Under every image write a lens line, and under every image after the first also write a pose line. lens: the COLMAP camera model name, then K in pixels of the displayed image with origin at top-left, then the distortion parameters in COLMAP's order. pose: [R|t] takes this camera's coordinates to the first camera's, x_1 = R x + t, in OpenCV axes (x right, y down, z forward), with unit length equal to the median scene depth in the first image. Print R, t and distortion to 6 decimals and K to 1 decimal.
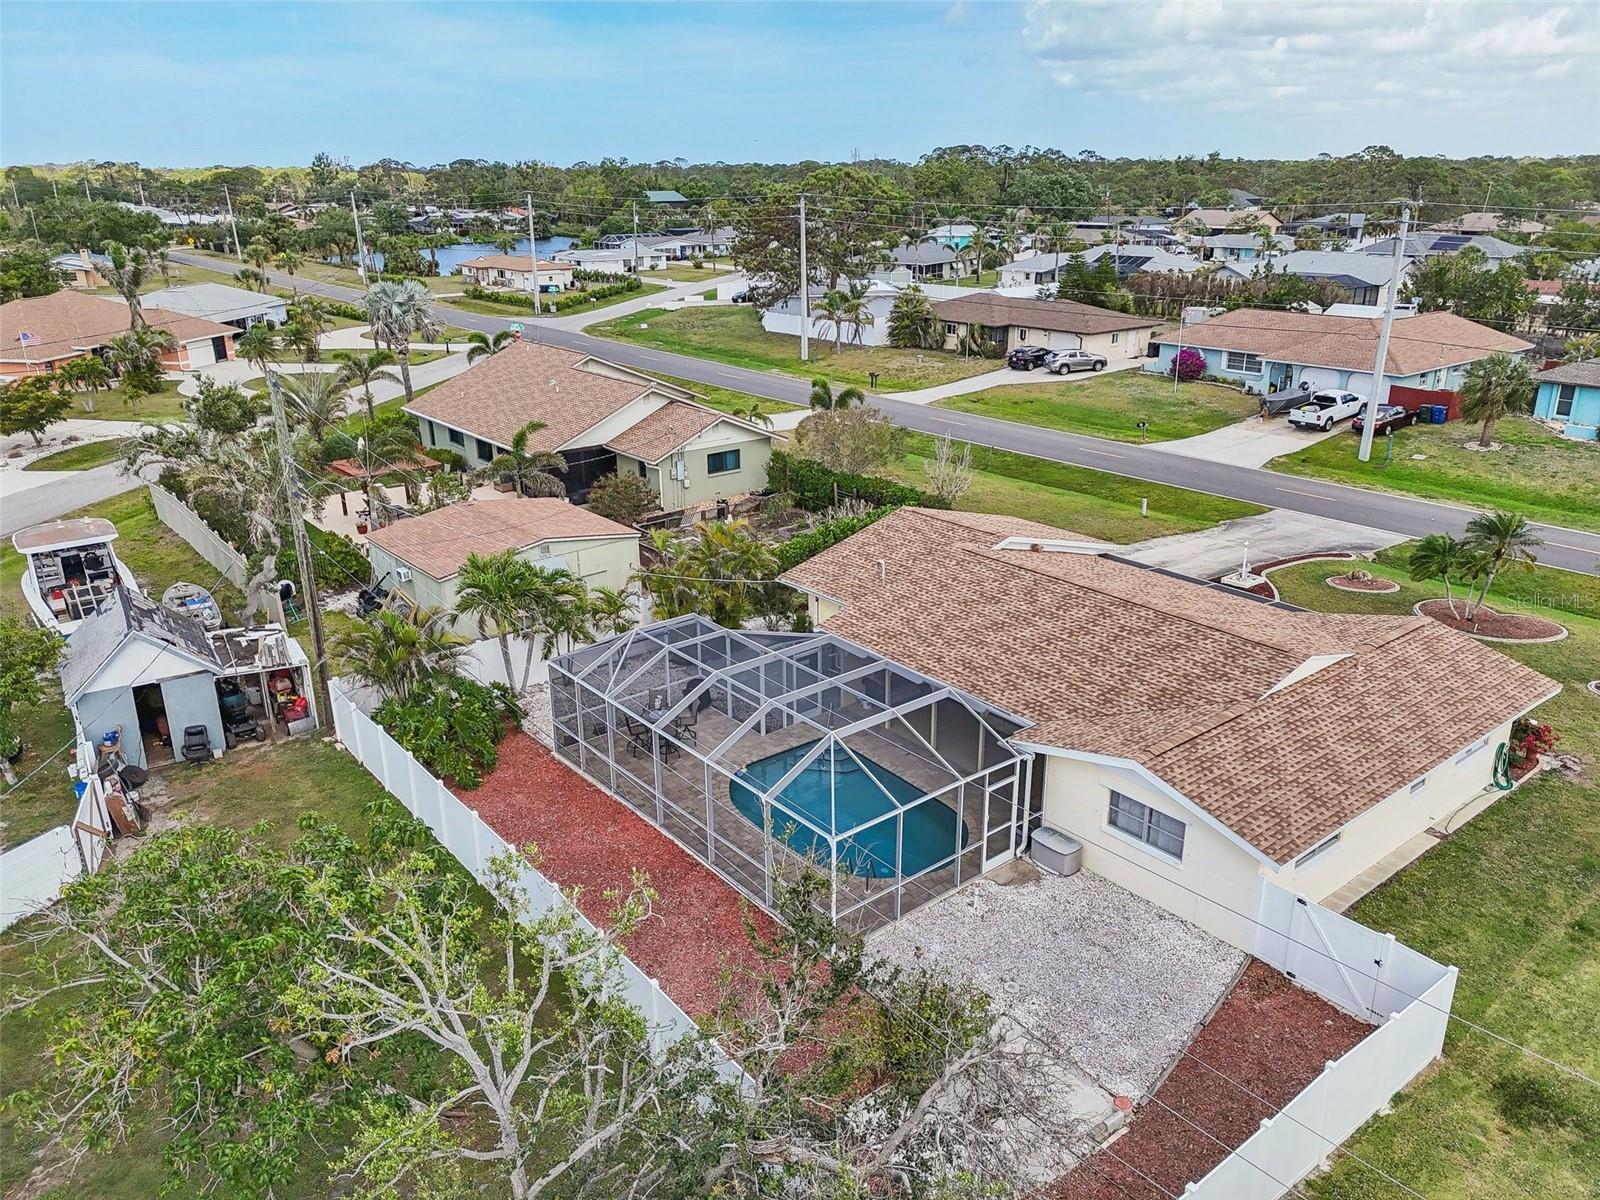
lens RADIAL K [[1180.9, 0, 804.4], [0, 1180.9, 597.7], [0, 0, 1]] dist [0.085880, -0.069089]
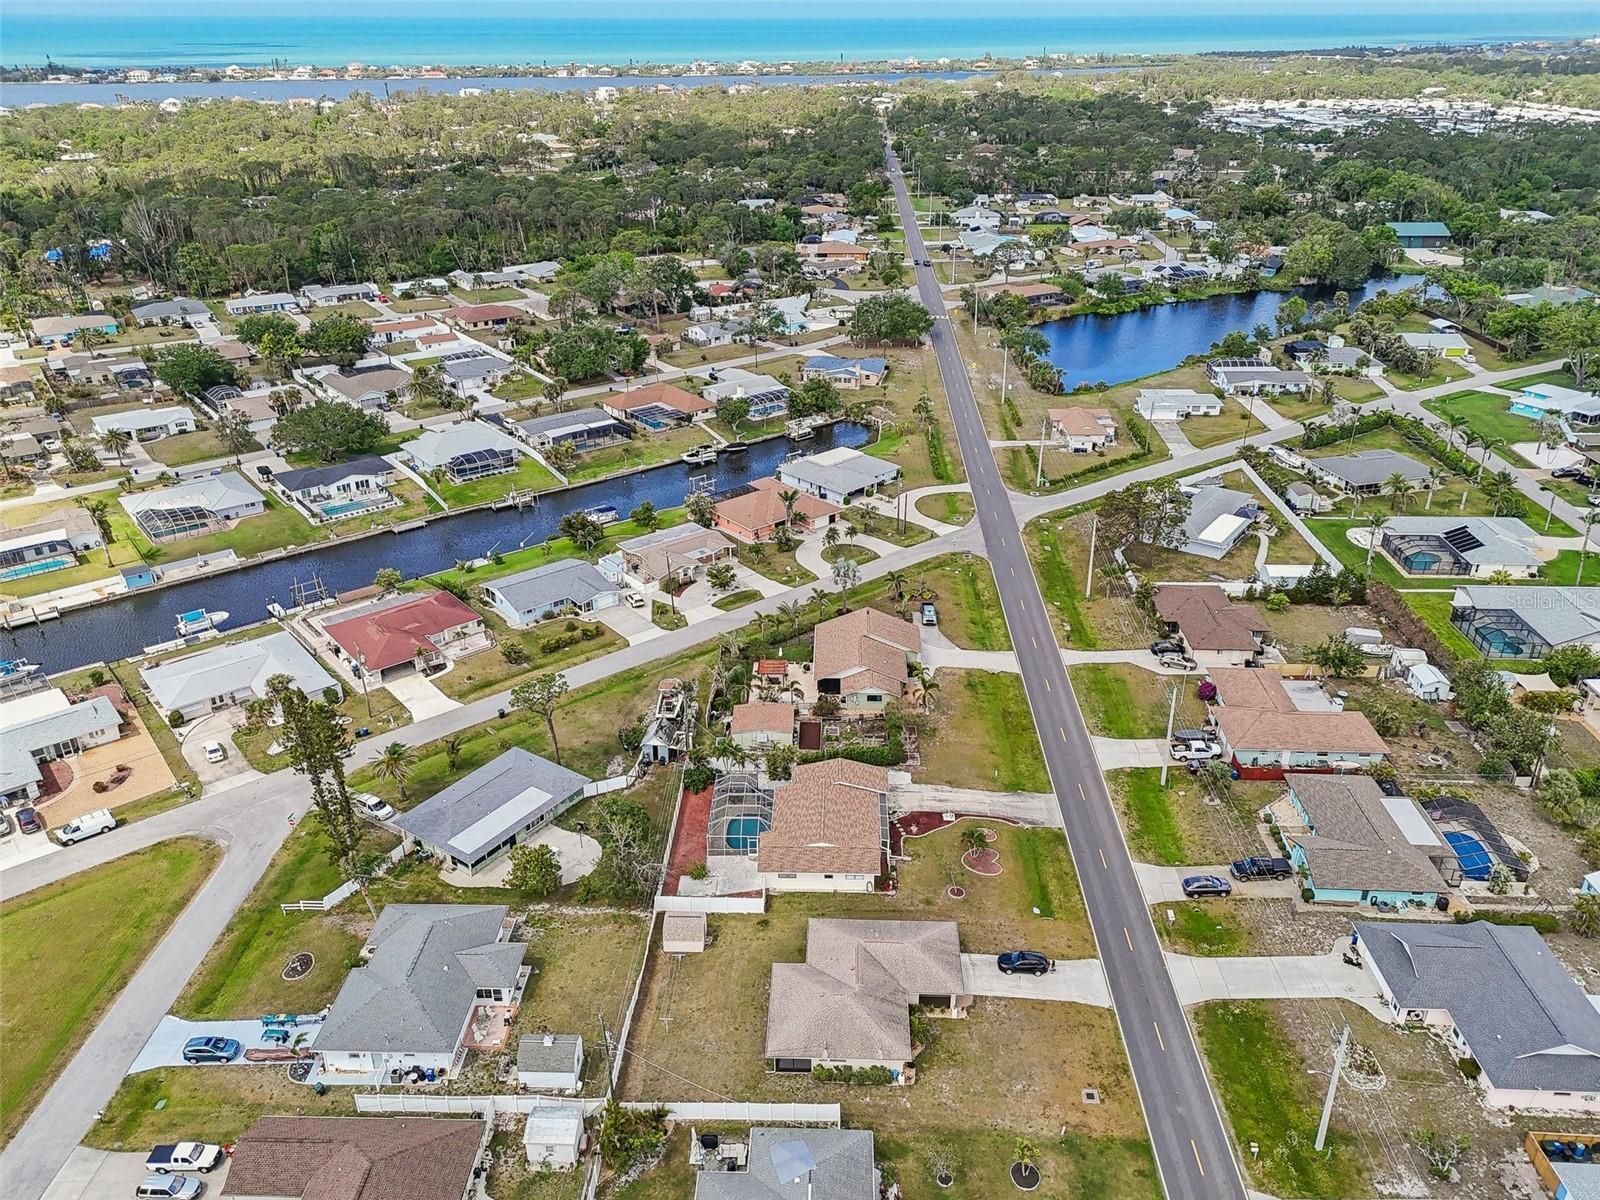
lens RADIAL K [[1173.1, 0, 798.1], [0, 1173.1, 610.3], [0, 0, 1]] dist [0.081734, -0.077260]
pose [[0.756601, 0.298473, -0.581781, 1.304844], [-0.223418, 0.954196, 0.198981, -0.804232], [0.614524, -0.020569, 0.788630, -1.233461]]
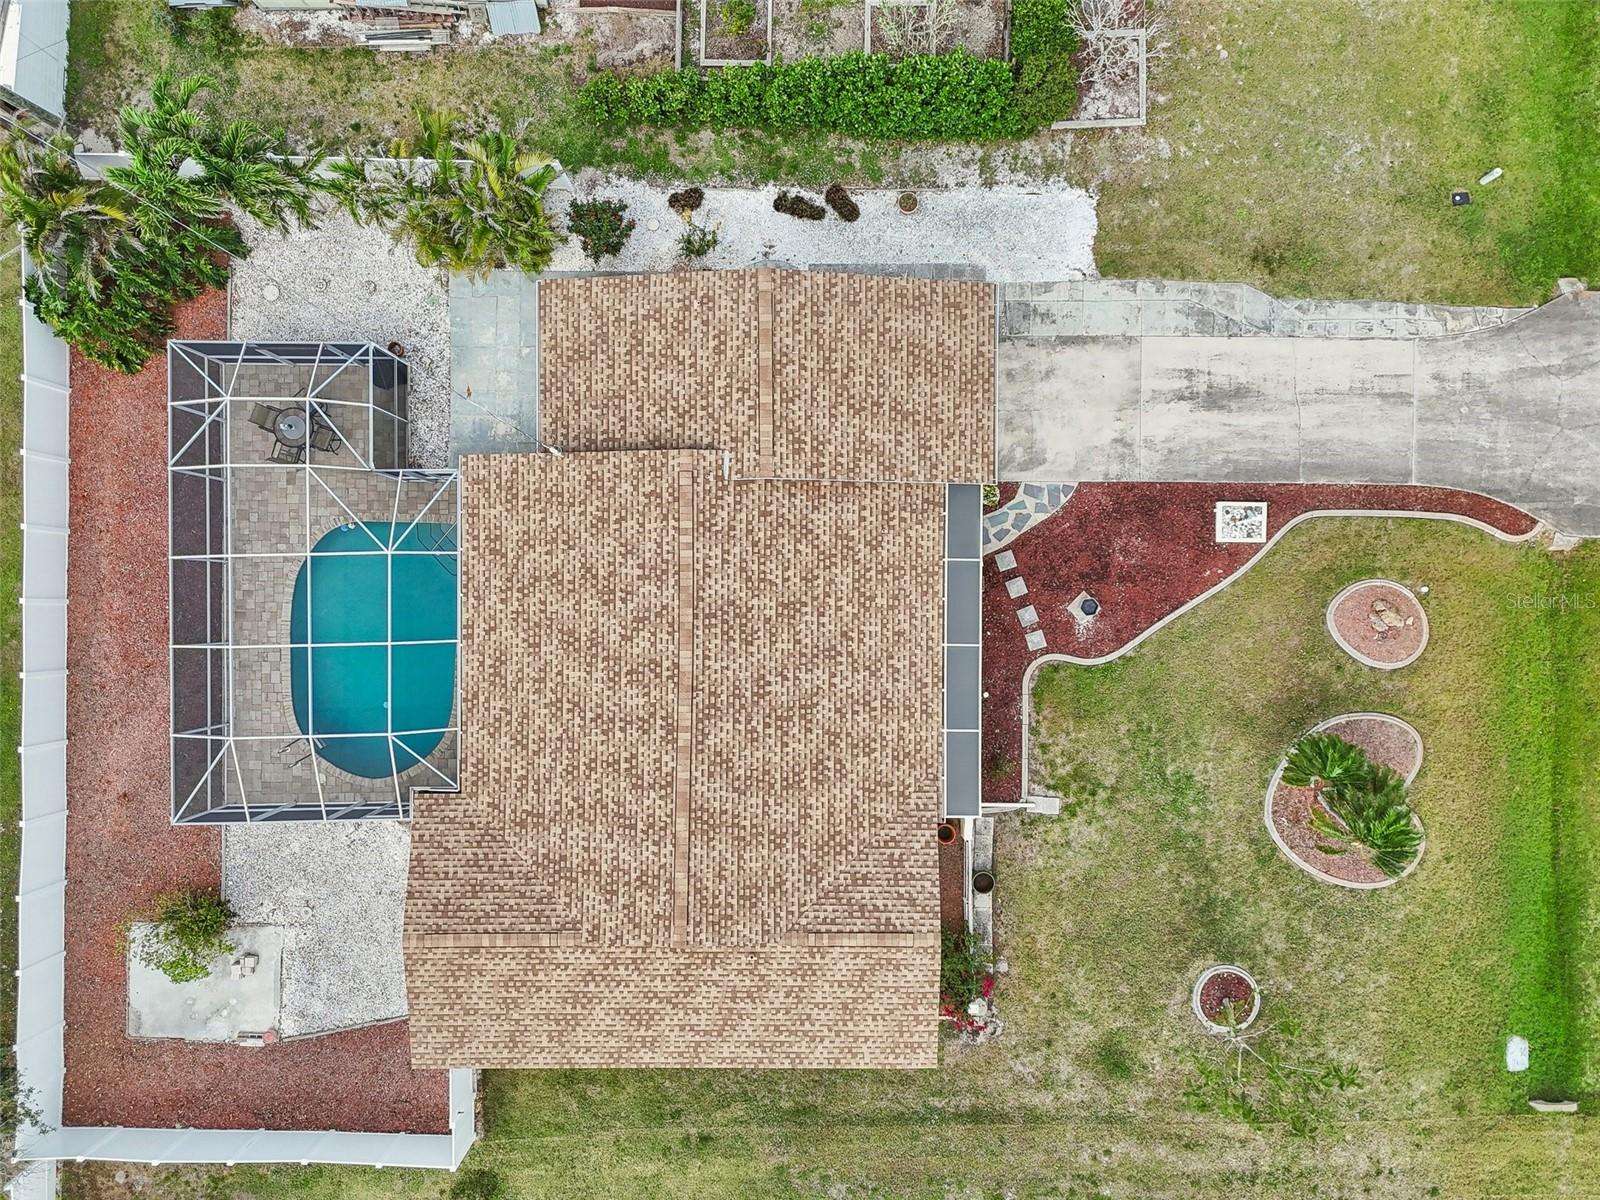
lens RADIAL K [[1173.1, 0, 798.1], [0, 1173.1, 610.3], [0, 0, 1]] dist [0.081734, -0.077260]
pose [[0.774943, 0.631944, 0.010455, 0.152433], [-0.217796, 0.251479, 0.943039, -0.474153], [0.593319, -0.733079, 0.332517, 0.458520]]
